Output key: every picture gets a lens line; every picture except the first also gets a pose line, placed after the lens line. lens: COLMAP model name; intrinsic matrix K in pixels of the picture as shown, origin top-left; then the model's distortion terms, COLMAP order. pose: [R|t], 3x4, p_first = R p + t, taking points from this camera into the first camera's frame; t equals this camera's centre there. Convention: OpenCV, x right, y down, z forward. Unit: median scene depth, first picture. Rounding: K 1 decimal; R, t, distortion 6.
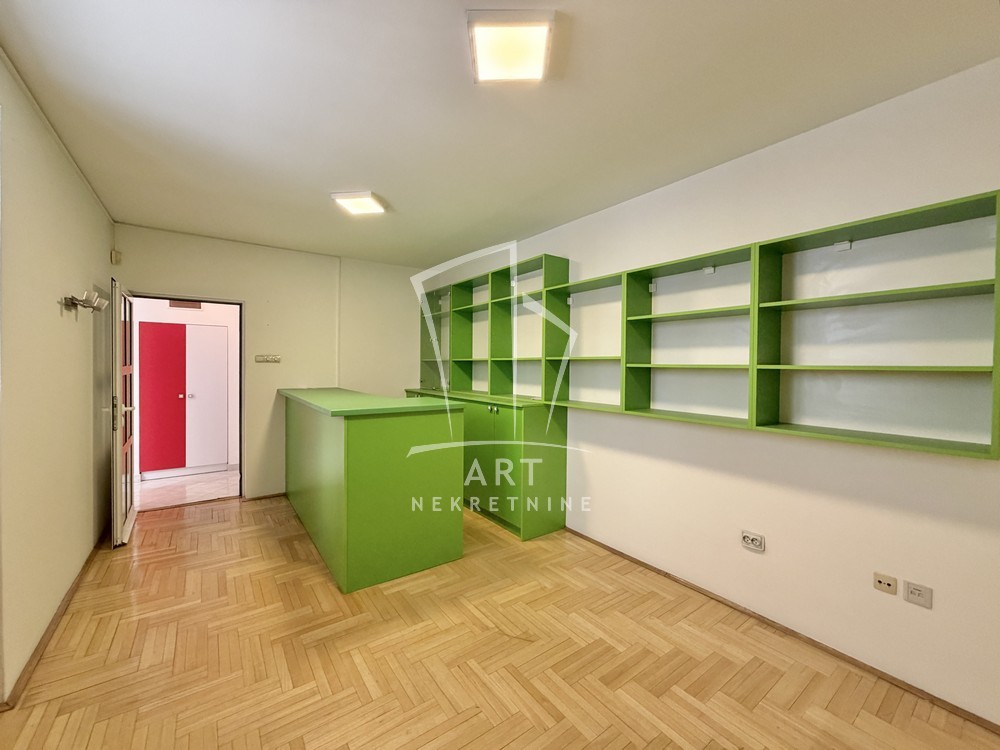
lens RADIAL K [[400.5, 0, 495.5], [0, 400.5, 374.8], [0, 0, 1]] dist [0.000419, 0.000296]
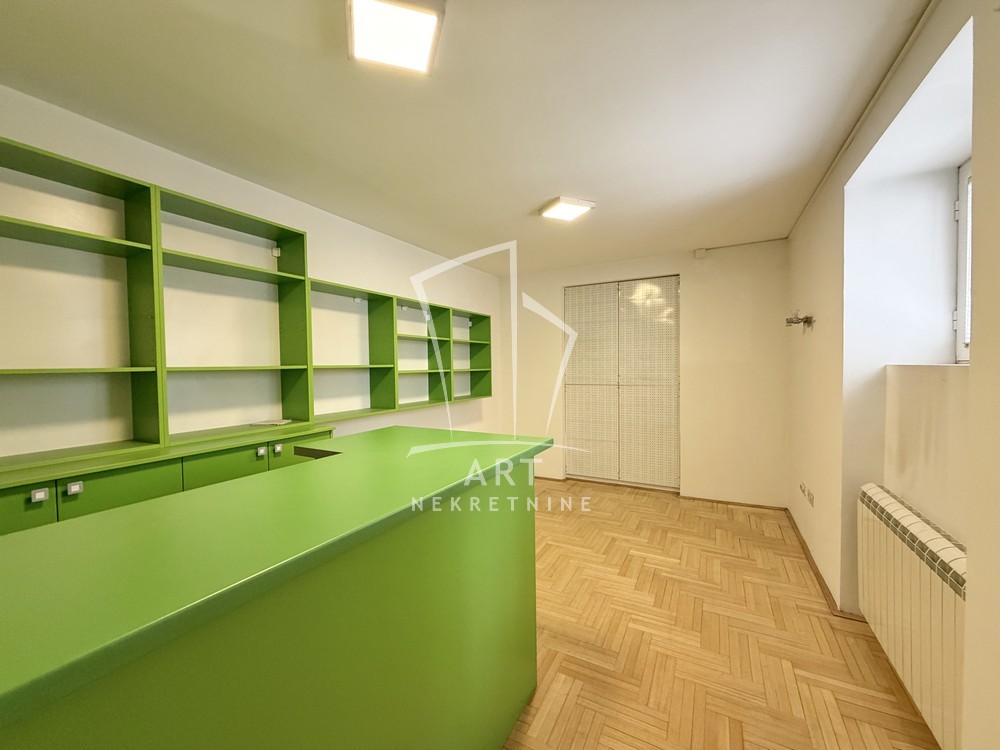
lens RADIAL K [[400.5, 0, 495.5], [0, 400.5, 374.8], [0, 0, 1]] dist [0.000419, 0.000296]
pose [[-0.427710, -0.024618, 0.903581, -1.089292], [0.032305, 0.998574, 0.042498, -0.068450], [-0.903339, 0.047367, -0.426305, 1.470874]]
